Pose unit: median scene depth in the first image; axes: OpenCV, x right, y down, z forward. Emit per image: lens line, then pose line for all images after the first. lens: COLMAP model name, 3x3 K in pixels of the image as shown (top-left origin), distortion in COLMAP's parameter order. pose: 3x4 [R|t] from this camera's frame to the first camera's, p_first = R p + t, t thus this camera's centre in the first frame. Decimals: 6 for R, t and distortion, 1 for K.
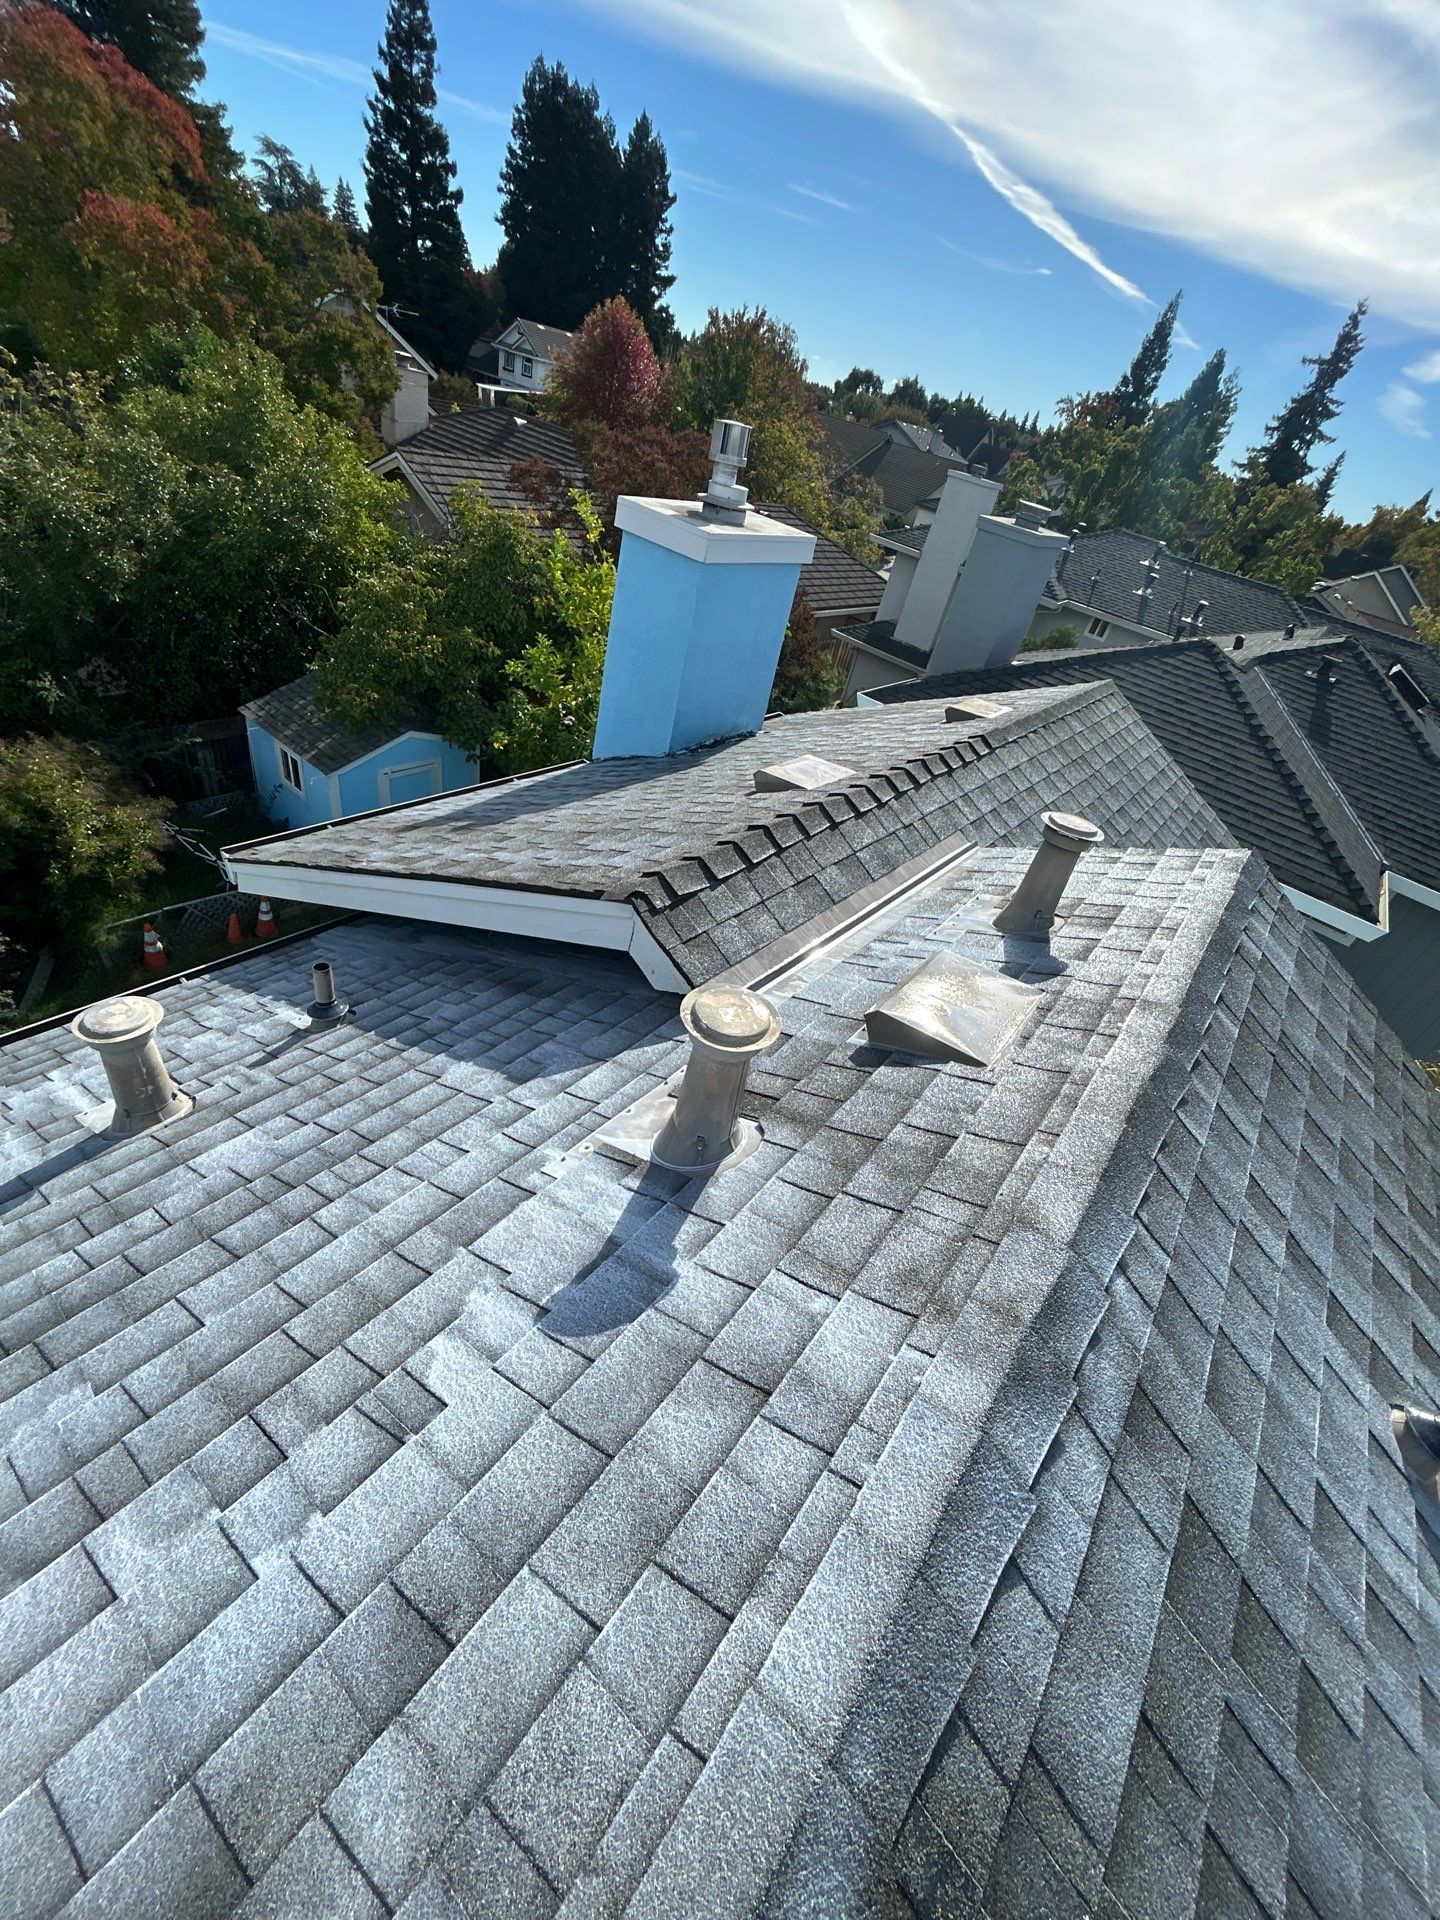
lens RADIAL K [[770.9, 0, 723.3], [0, 770.9, 963.5], [0, 0, 1]] dist [0.000582, -0.000303]
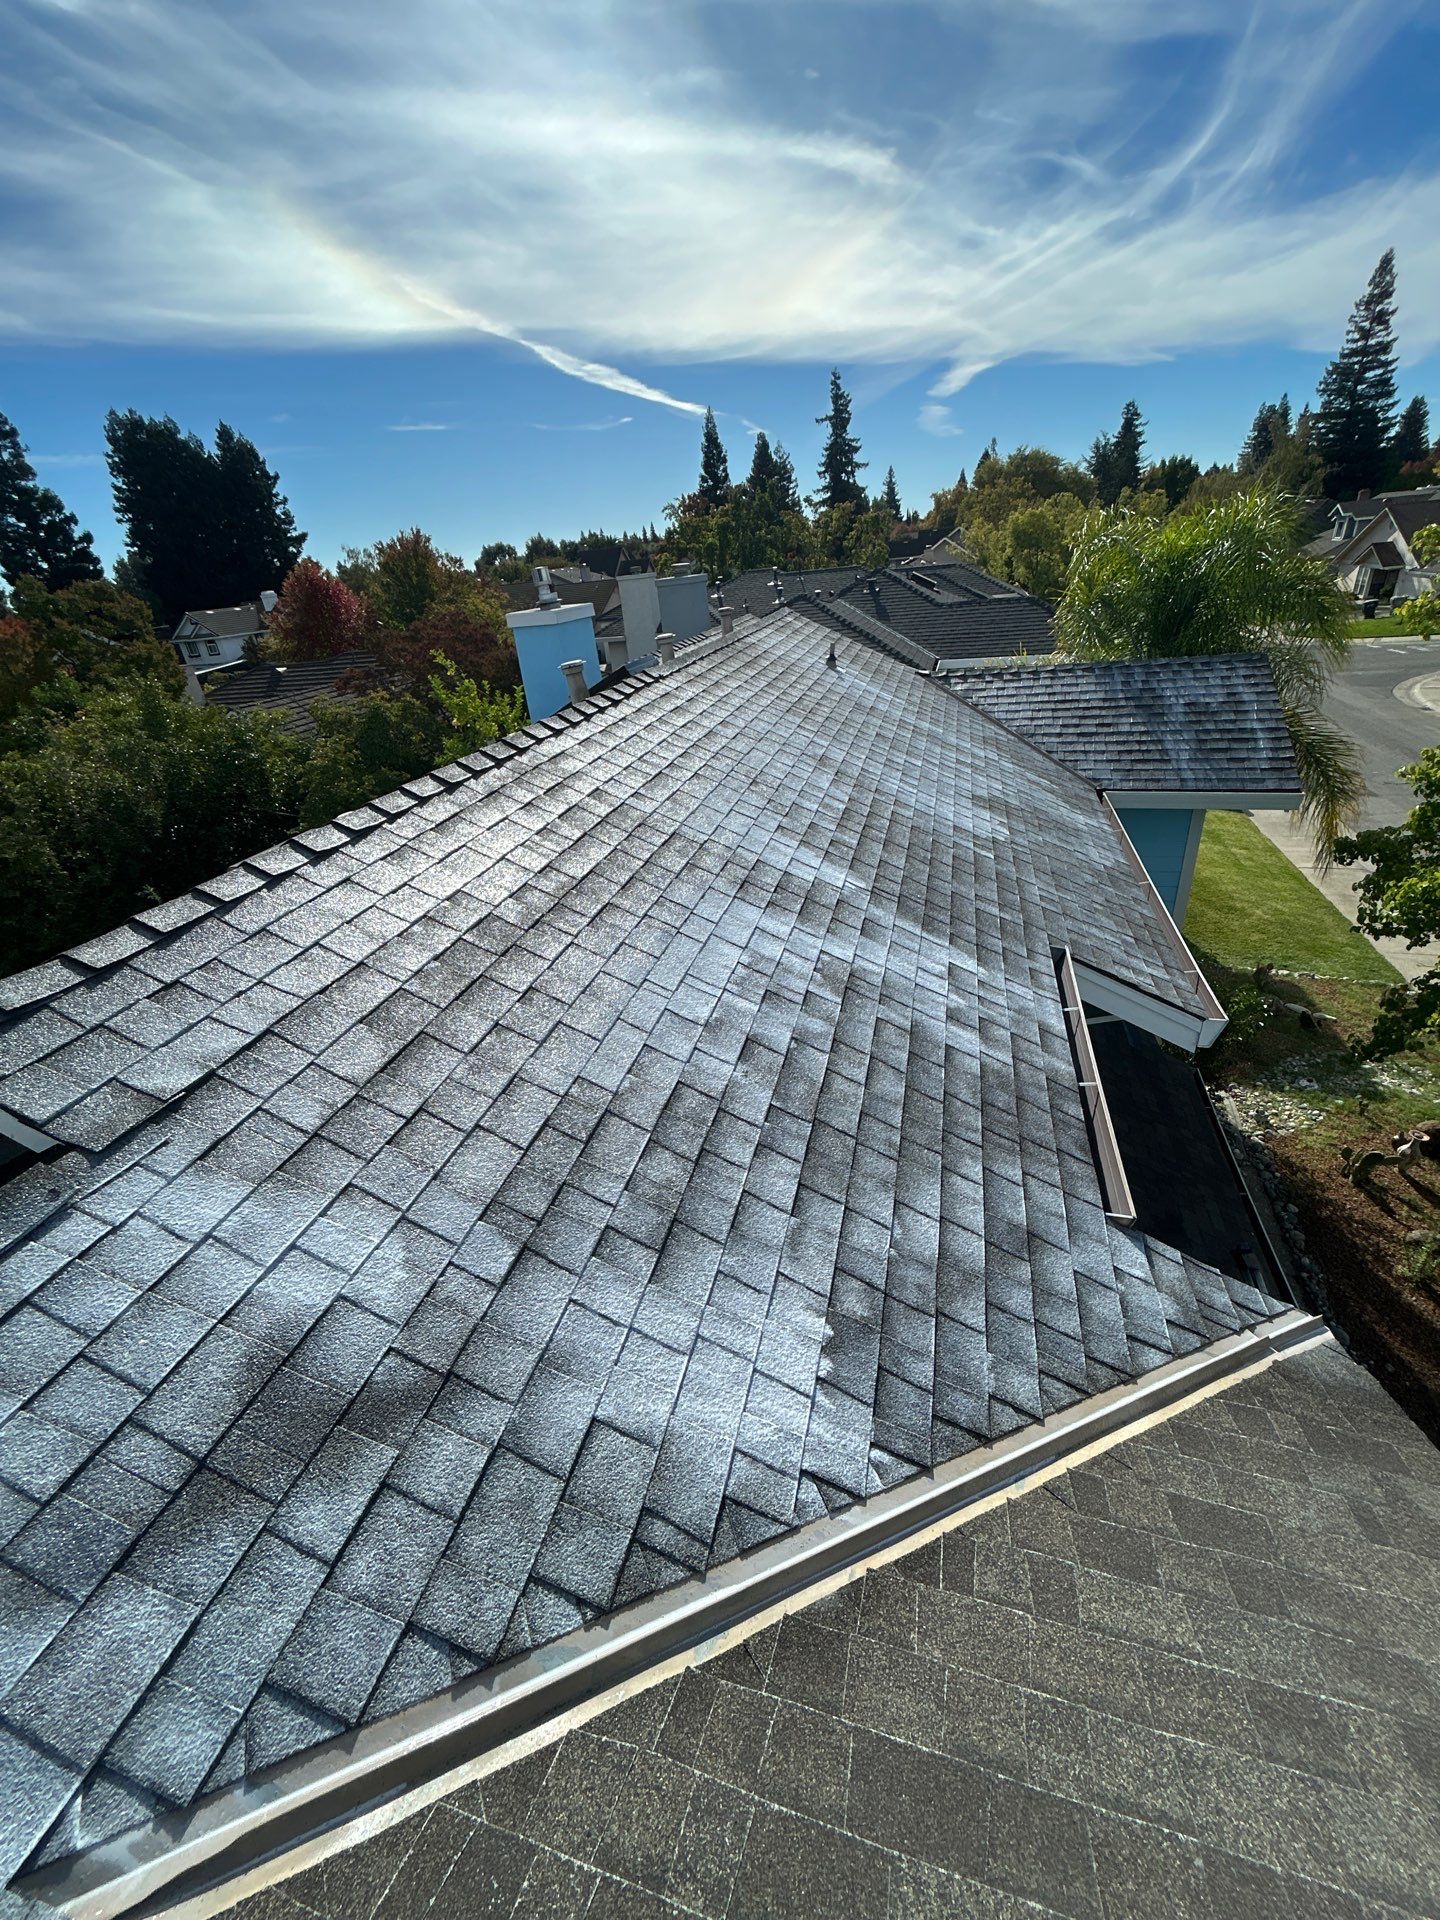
lens RADIAL K [[770.9, 0, 724.9], [0, 770.9, 960.9], [0, 0, 1]] dist [0.000582, -0.000303]
pose [[0.873754, -0.445777, 0.194516, -0.036755], [0.469021, 0.878128, -0.094391, 0.060590], [-0.128733, 0.173707, 0.976347, -0.083773]]
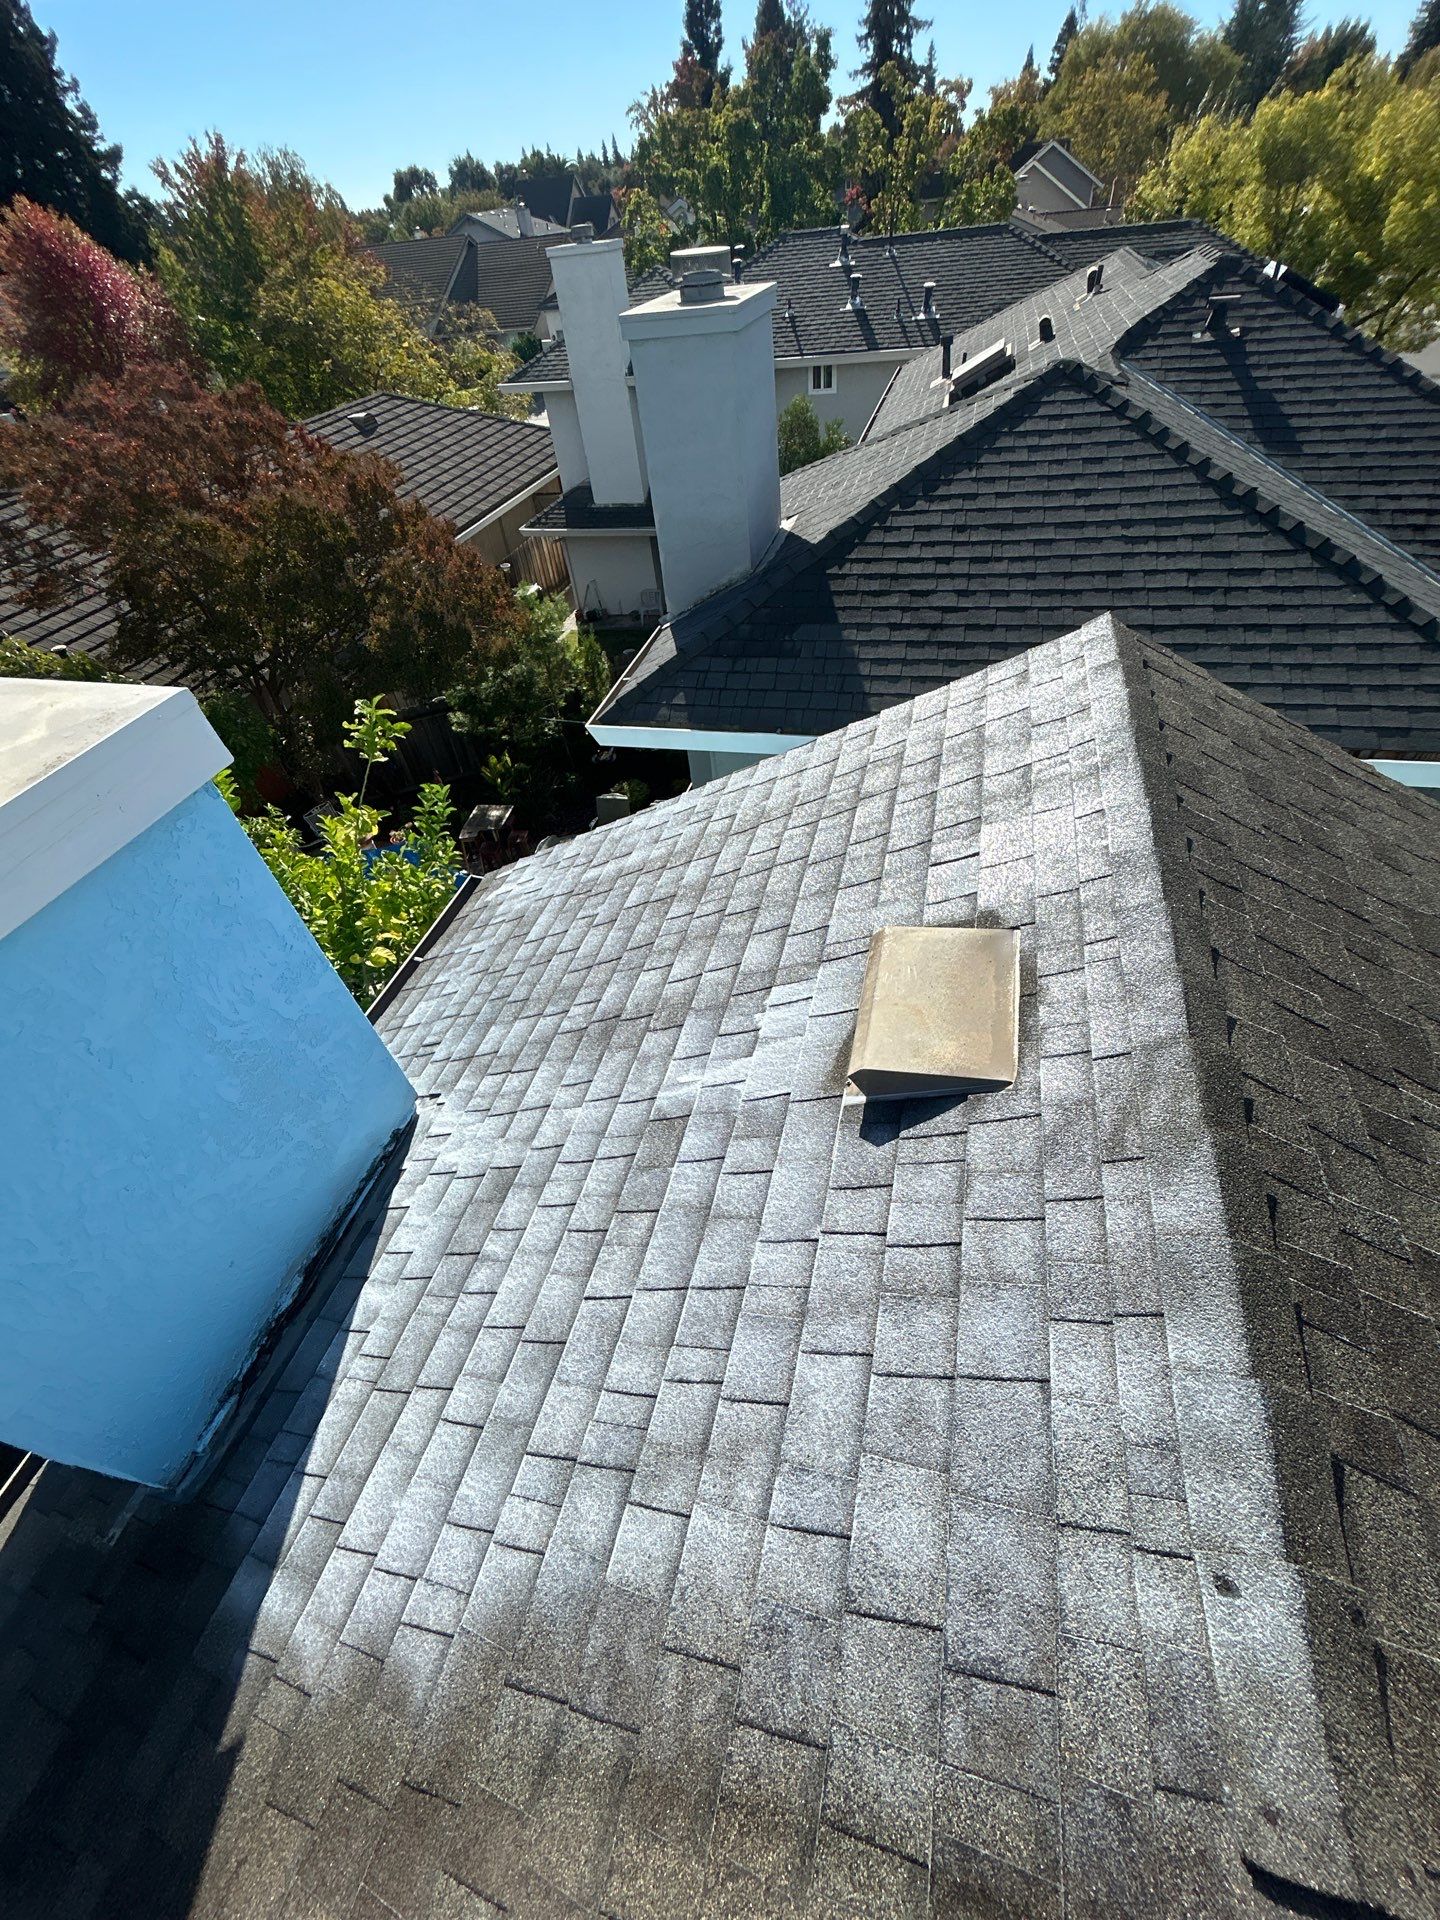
lens RADIAL K [[770.9, 0, 725.8], [0, 770.9, 957.7], [0, 0, 1]] dist [0.000582, -0.000303]
pose [[0.868796, -0.490459, 0.068137, 0.021290], [0.473242, 0.862920, 0.177233, -0.038265], [-0.145723, -0.121734, 0.981807, 0.061299]]
